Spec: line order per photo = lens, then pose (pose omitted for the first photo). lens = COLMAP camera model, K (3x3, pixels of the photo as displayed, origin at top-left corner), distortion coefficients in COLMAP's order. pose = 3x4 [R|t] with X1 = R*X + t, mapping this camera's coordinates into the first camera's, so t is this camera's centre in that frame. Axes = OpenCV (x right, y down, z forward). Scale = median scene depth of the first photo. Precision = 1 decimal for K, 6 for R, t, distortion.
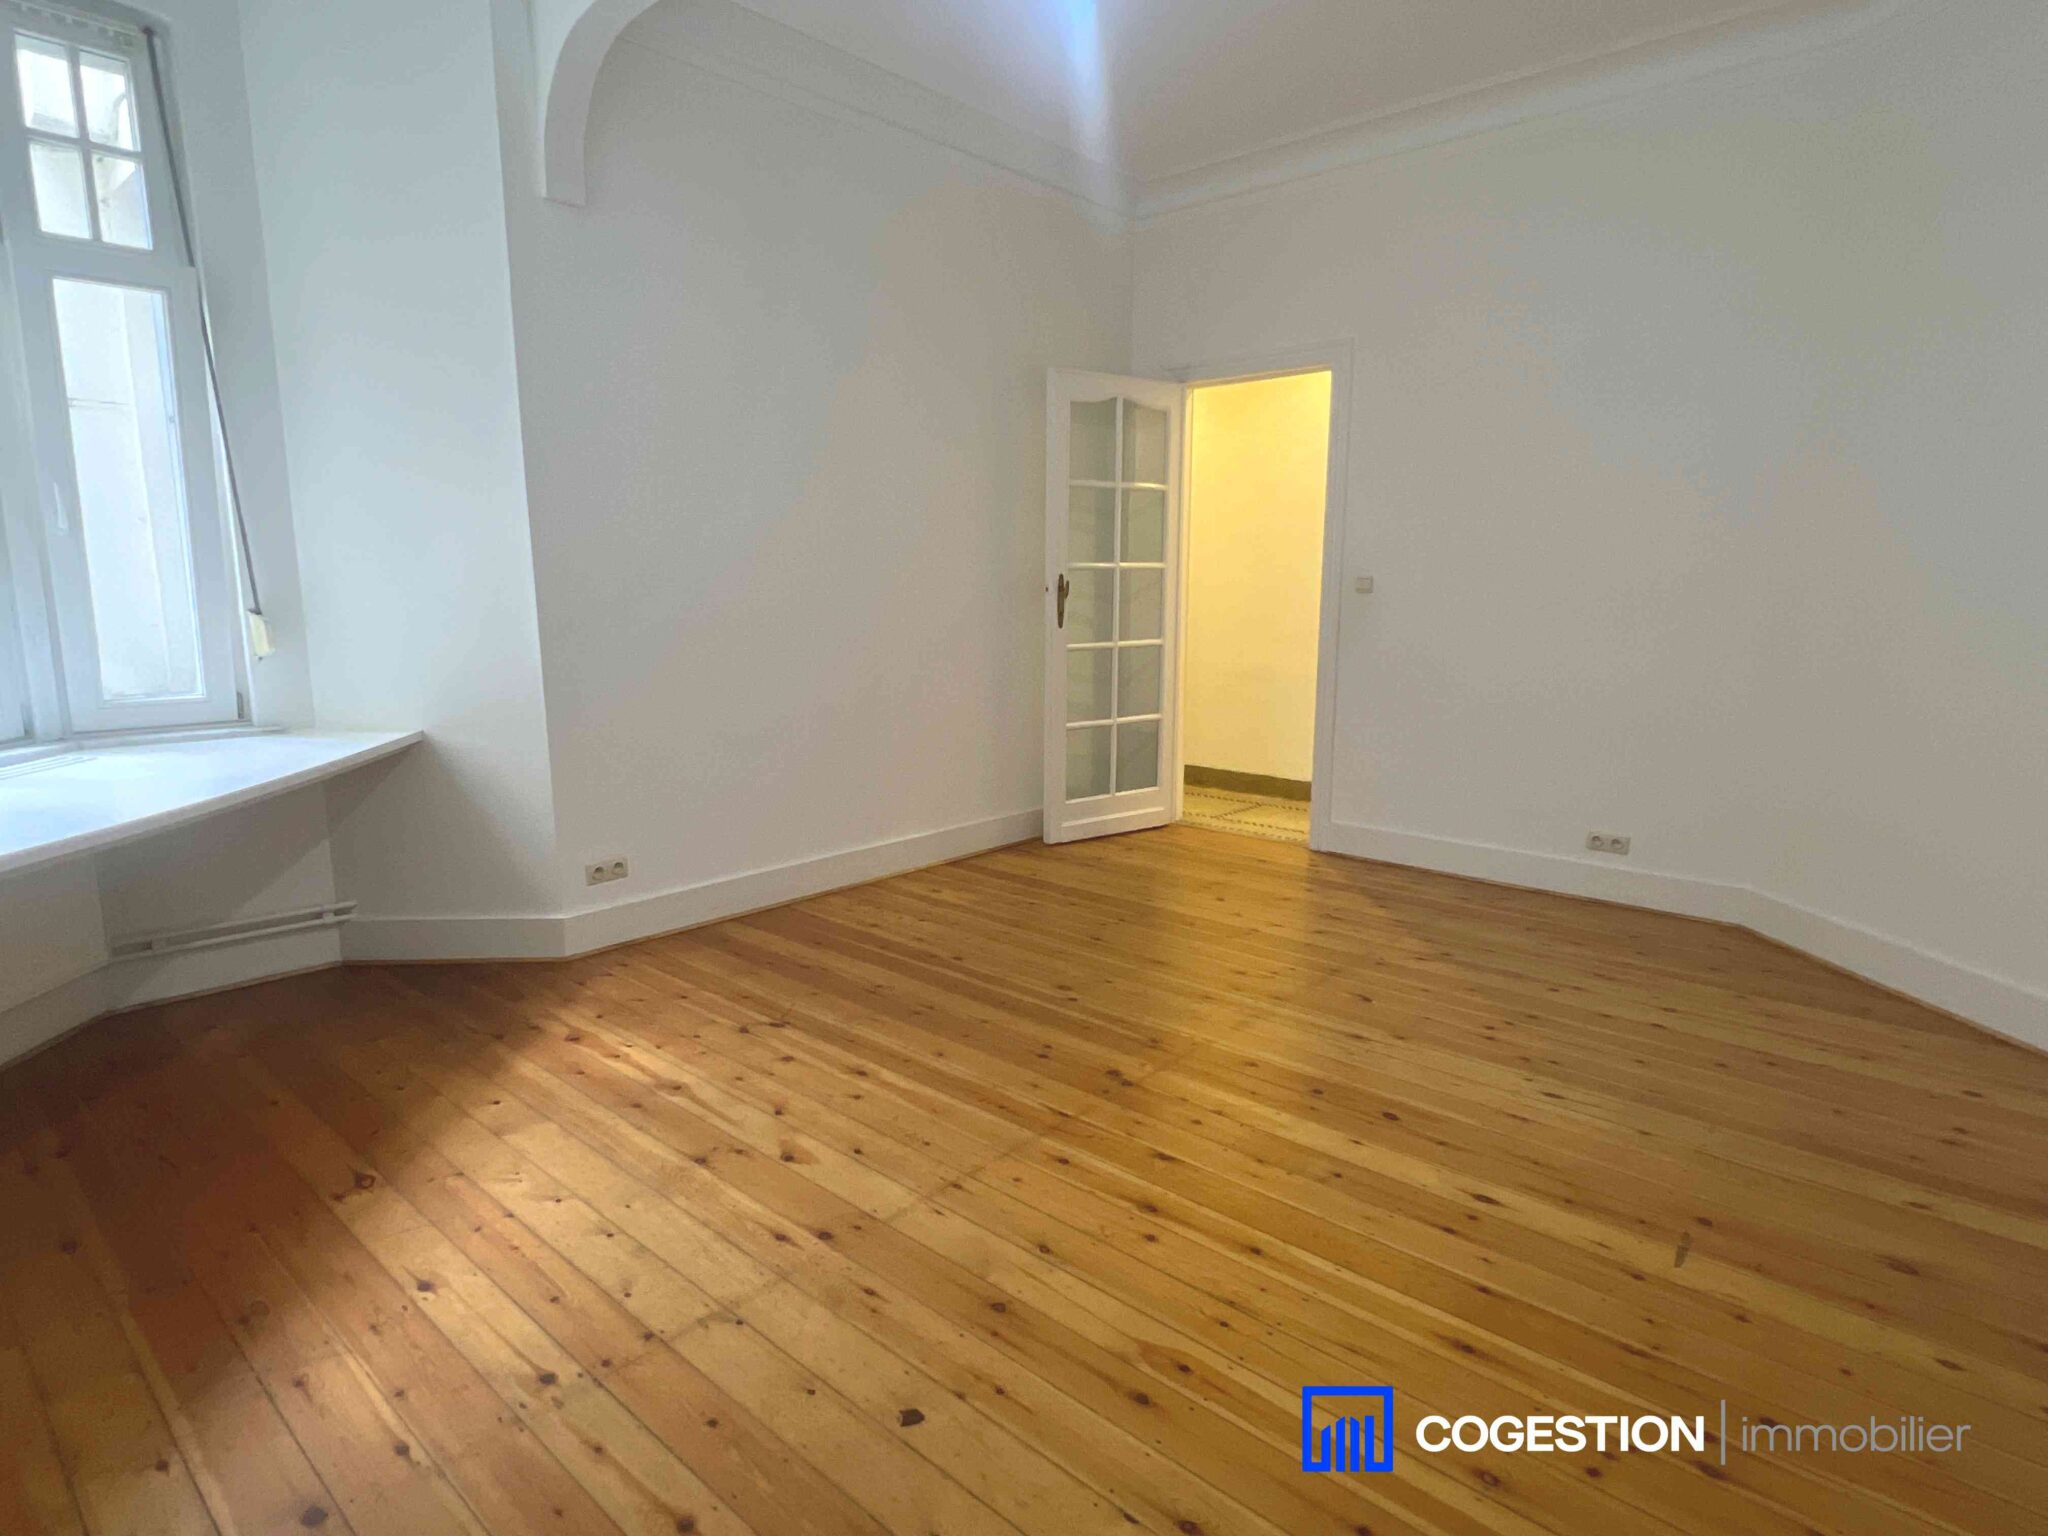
lens RADIAL K [[1130.6, 0, 1019.2], [0, 1130.6, 764.3], [0, 0, 1]] dist [0.002826, -0.000031]
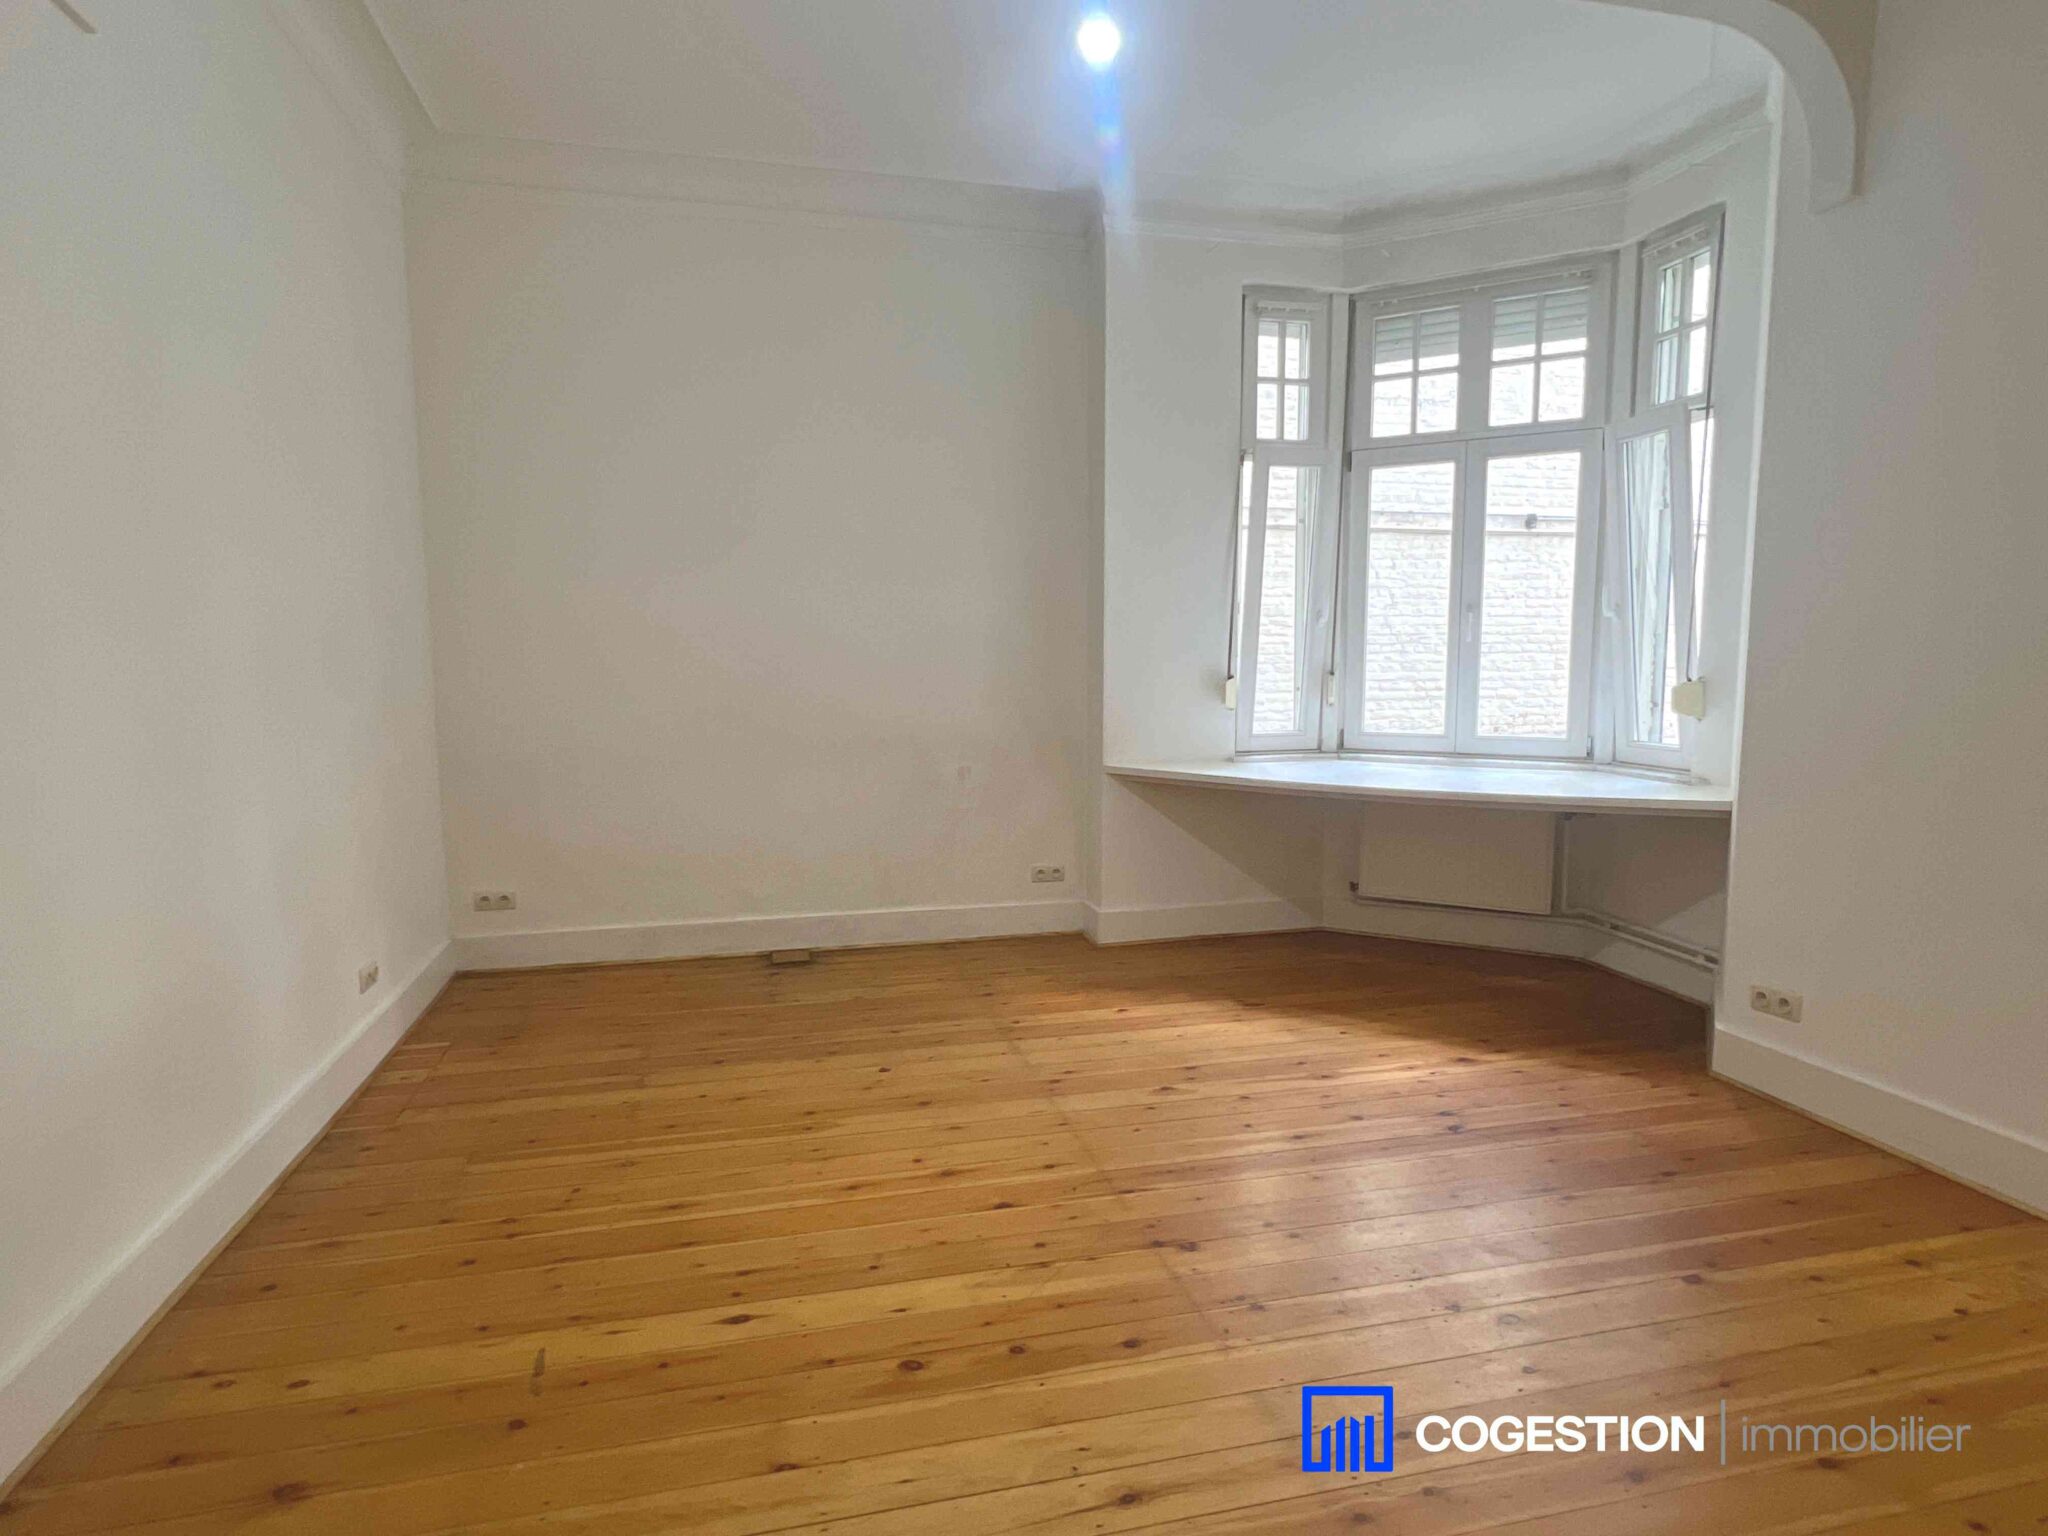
lens RADIAL K [[1130.6, 0, 1019.1], [0, 1130.6, 771.4], [0, 0, 1]] dist [0.002826, -0.000031]
pose [[-0.566015, 0.085425, -0.819957, 0.905206], [-0.129670, 0.973011, 0.190881, -0.231640], [0.814133, 0.214366, -0.539662, 1.436827]]
